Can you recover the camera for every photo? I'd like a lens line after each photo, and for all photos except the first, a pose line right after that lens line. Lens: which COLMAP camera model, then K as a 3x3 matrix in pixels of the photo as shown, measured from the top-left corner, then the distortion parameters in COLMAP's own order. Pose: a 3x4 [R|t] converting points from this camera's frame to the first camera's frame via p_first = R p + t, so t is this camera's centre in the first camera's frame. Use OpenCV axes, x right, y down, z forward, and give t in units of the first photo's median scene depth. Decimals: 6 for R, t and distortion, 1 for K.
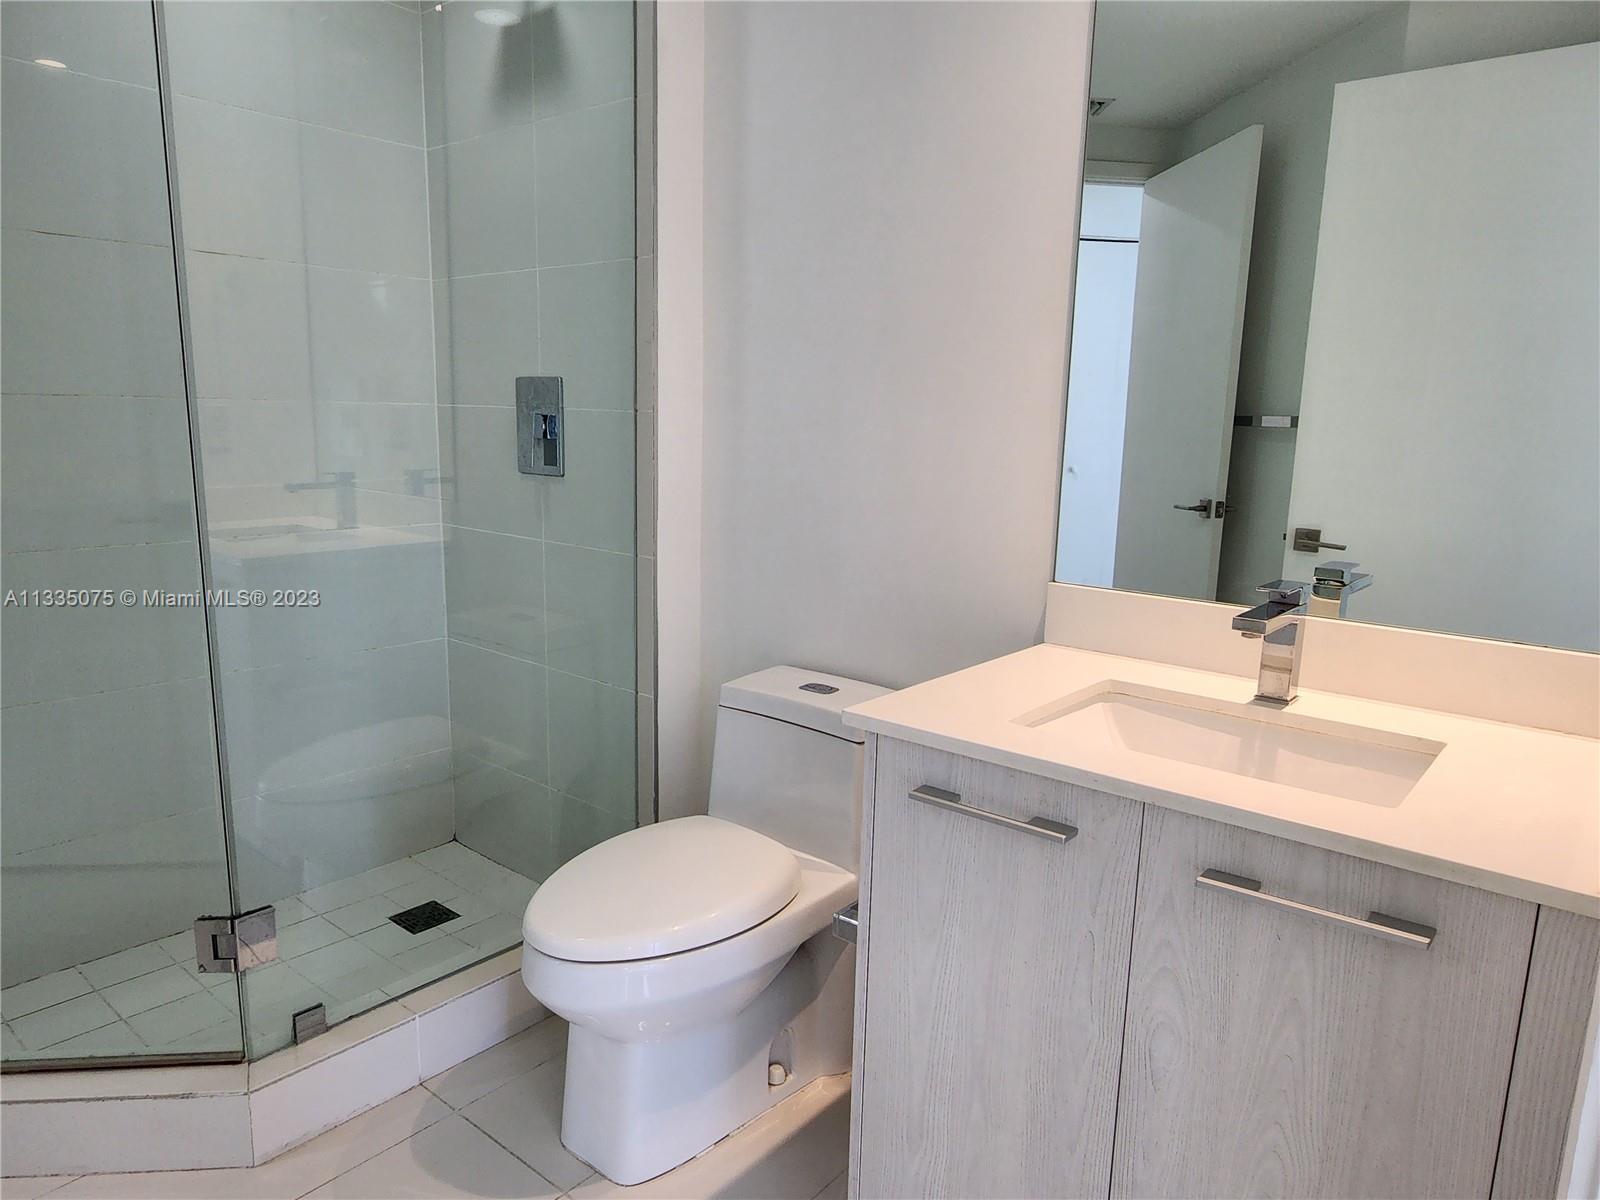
lens RADIAL K [[1061.8, 0, 797.5], [0, 1061.8, 614.3], [0, 0, 1]] dist [0.002937, -0.000633]
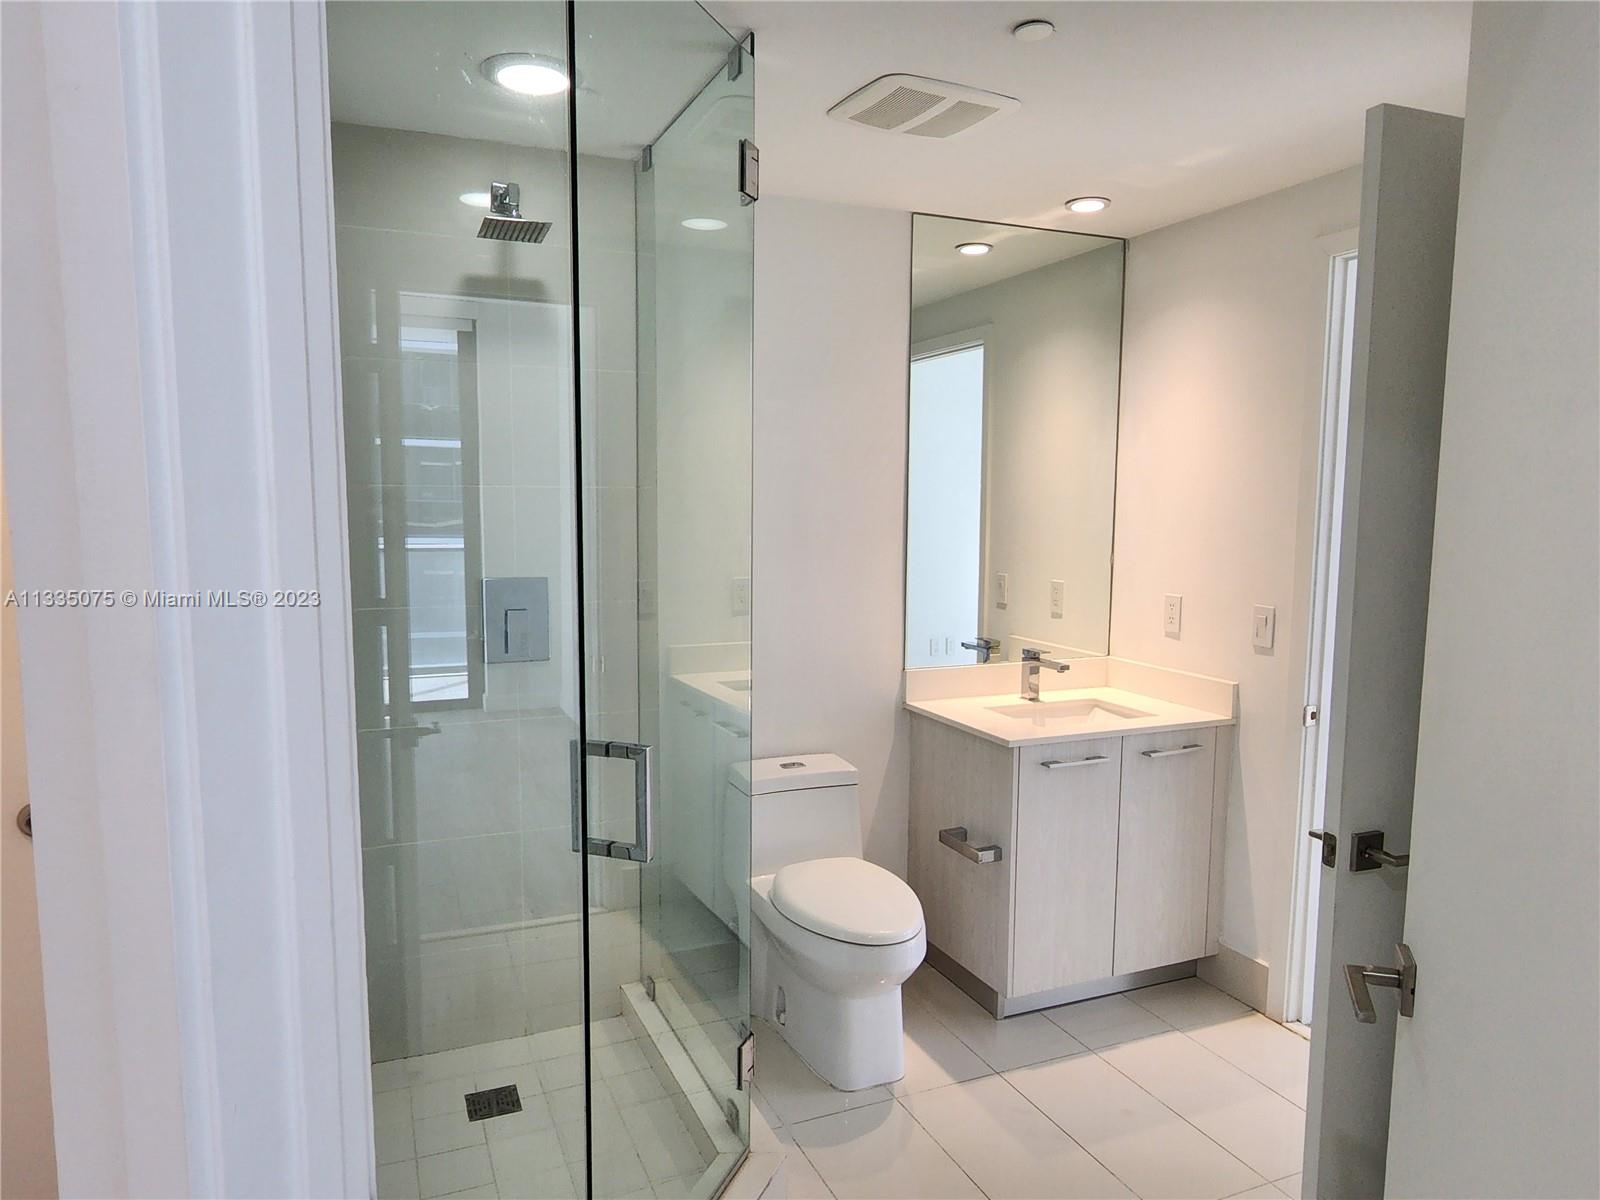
lens RADIAL K [[1061.8, 0, 797.5], [0, 1061.8, 614.3], [0, 0, 1]] dist [0.002937, -0.000633]
pose [[0.449602, -0.117333, 0.885489, -2.255576], [0.173496, 0.983926, 0.042285, -0.358032], [-0.876218, 0.134618, 0.462732, 0.444739]]
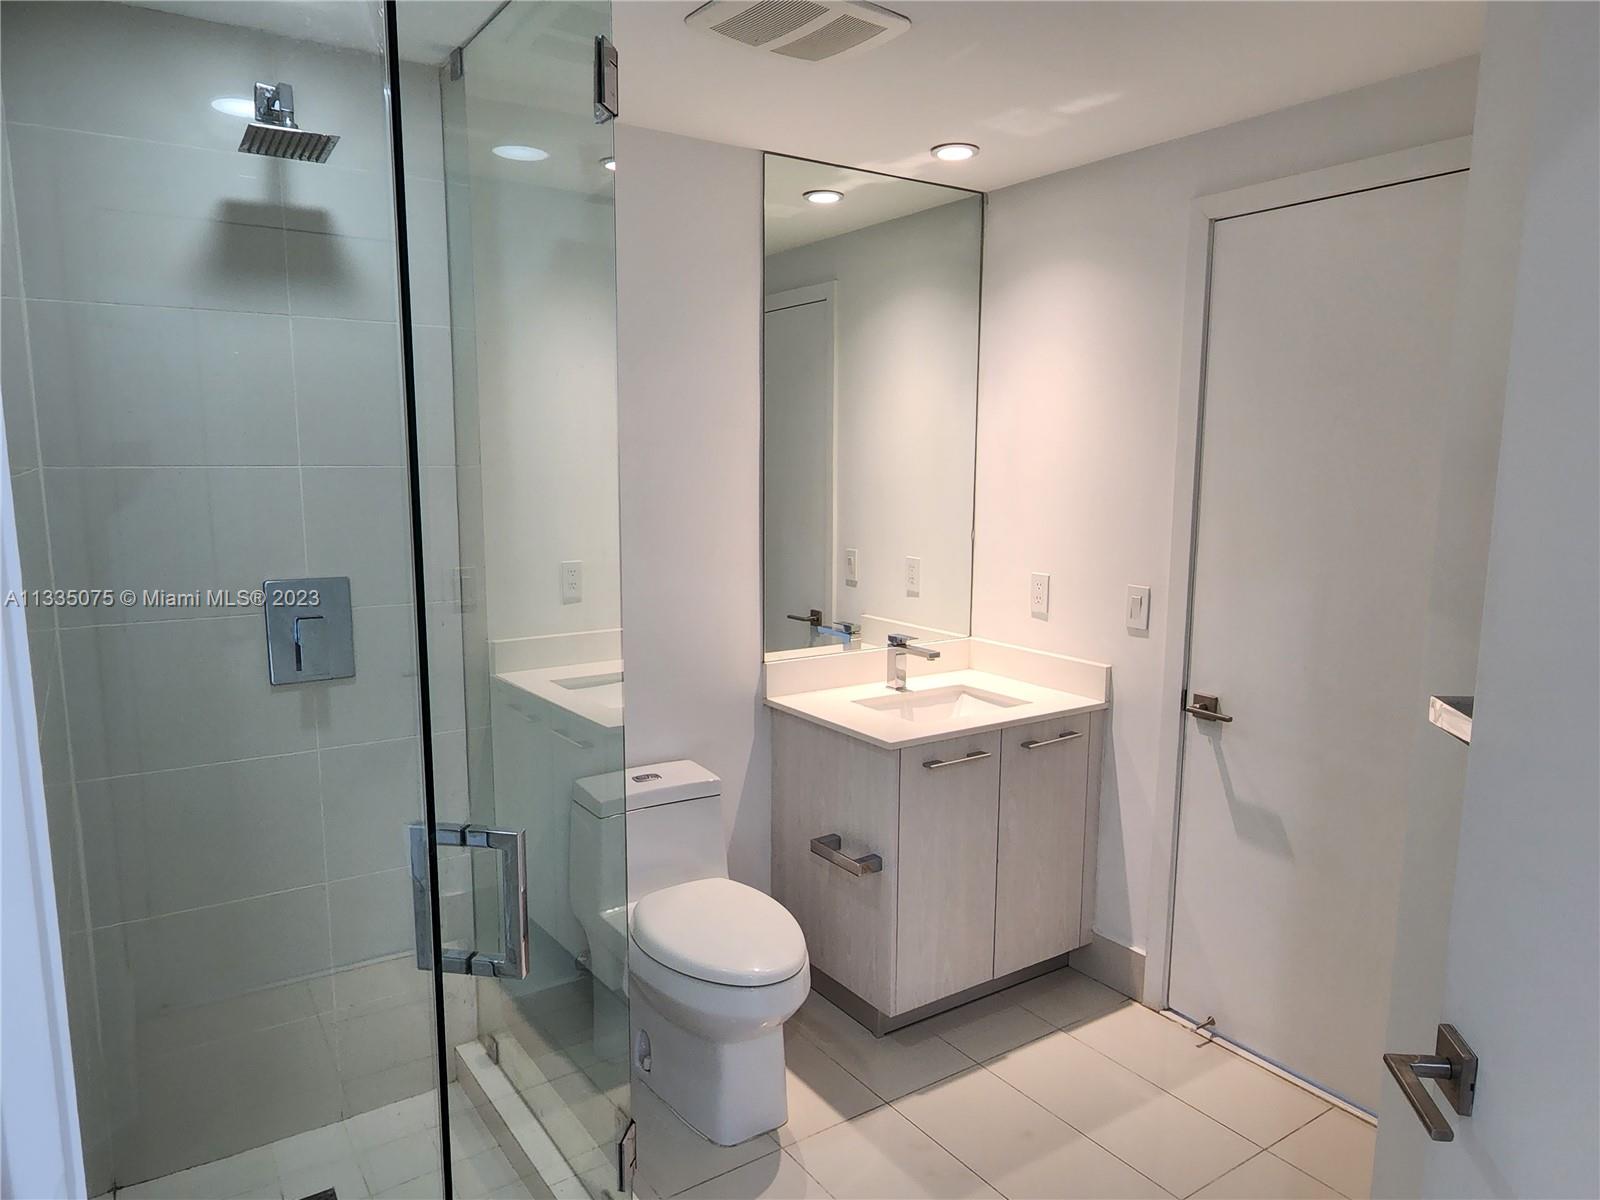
lens RADIAL K [[1061.8, 0, 797.5], [0, 1061.8, 614.3], [0, 0, 1]] dist [0.002937, -0.000633]
pose [[0.275252, -0.163676, 0.947337, -2.035547], [0.184100, 0.976138, 0.115161, -0.439818], [-0.943580, 0.142706, 0.298817, 0.662821]]
